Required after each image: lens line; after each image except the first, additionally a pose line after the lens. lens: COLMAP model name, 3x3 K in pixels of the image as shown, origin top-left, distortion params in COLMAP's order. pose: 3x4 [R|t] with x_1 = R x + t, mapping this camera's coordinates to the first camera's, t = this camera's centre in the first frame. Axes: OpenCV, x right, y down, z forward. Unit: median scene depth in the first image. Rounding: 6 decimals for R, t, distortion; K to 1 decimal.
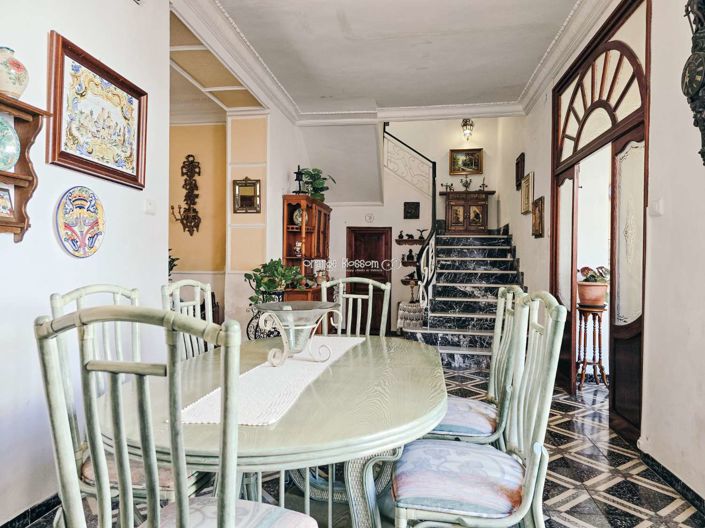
lens RADIAL K [[469.1, 0, 352.5], [0, 469.1, 264.0], [0, 0, 1]] dist [0.065885, -0.060372]
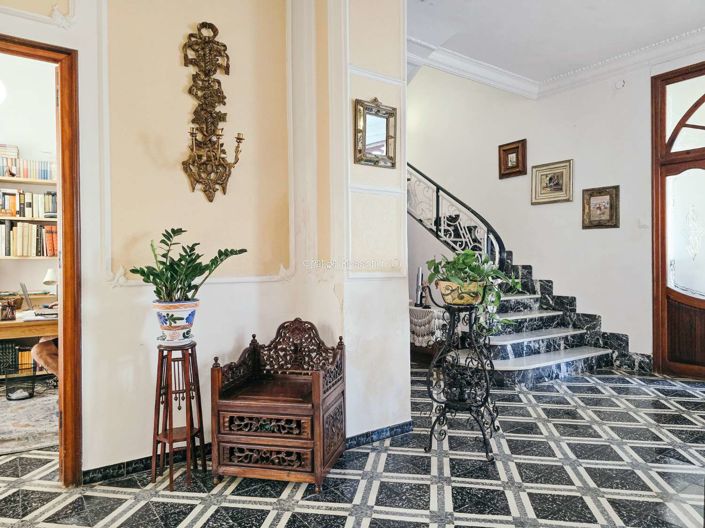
lens RADIAL K [[469.1, 0, 352.5], [0, 469.1, 264.0], [0, 0, 1]] dist [0.065885, -0.060372]
pose [[0.723107, -0.019397, 0.690463, -0.562418], [0.008278, 0.999777, 0.019416, -0.006280], [-0.690686, -0.008324, 0.723107, 0.569211]]
